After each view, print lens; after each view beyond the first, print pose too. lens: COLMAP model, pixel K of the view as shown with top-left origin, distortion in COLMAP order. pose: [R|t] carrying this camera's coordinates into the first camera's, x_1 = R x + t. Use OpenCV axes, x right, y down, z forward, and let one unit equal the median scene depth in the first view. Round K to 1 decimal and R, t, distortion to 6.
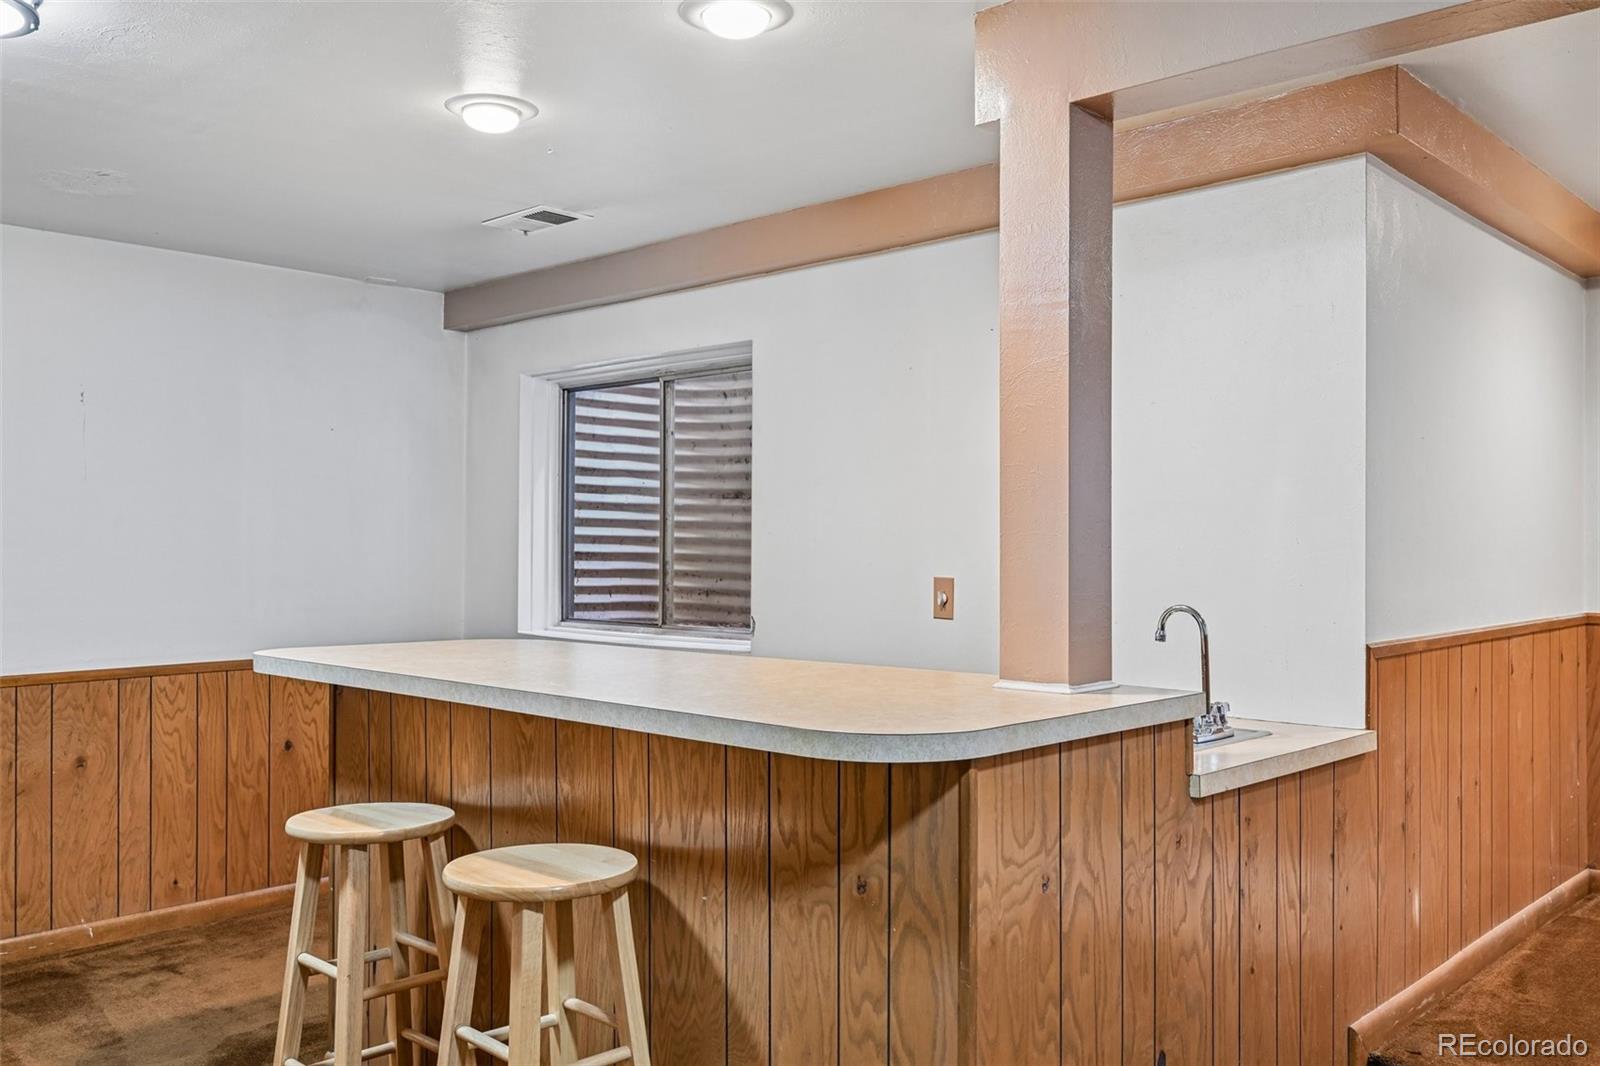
lens RADIAL K [[1357.7, 0, 800.1], [0, 1357.7, 532.1], [0, 0, 1]] dist [0.002615, -0.009544]
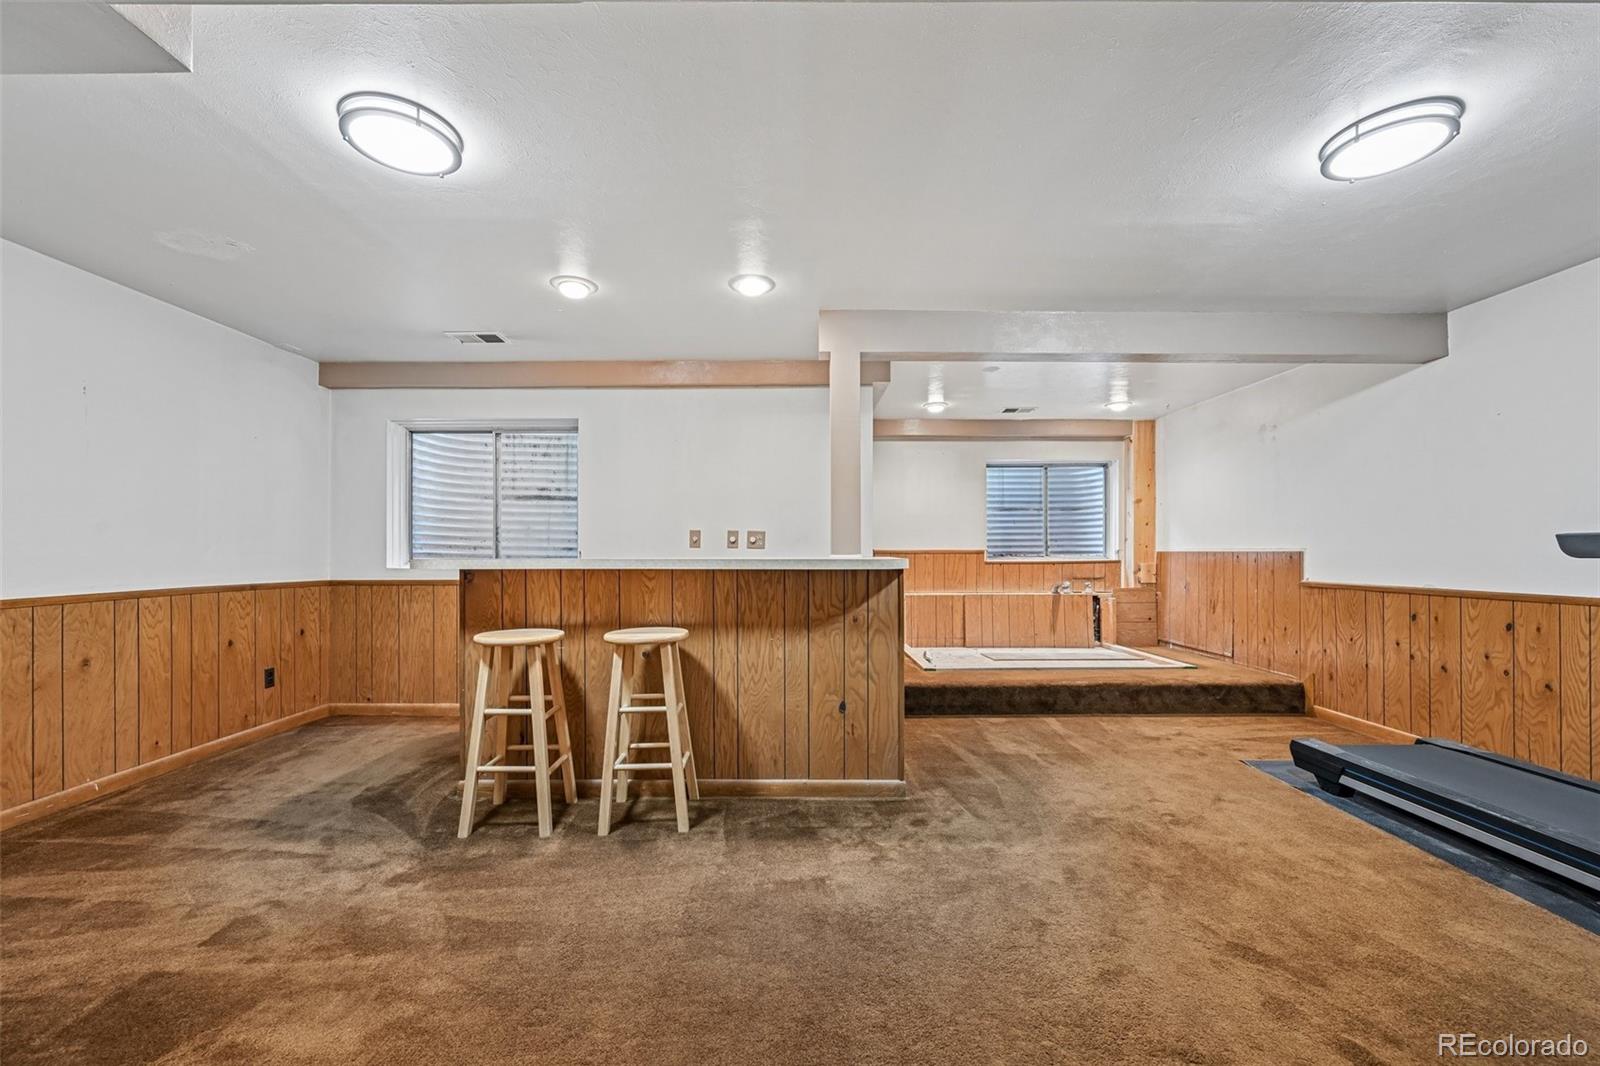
lens RADIAL K [[627.3, 0, 800.3], [0, 627.3, 547.3], [0, 0, 1]] dist [-0.003163, 0.000303]
pose [[0.726636, 0.001025, 0.687021, -0.454375], [-0.003737, 0.999990, 0.002460, 0.053315], [-0.687012, -0.004355, 0.726633, 0.068234]]
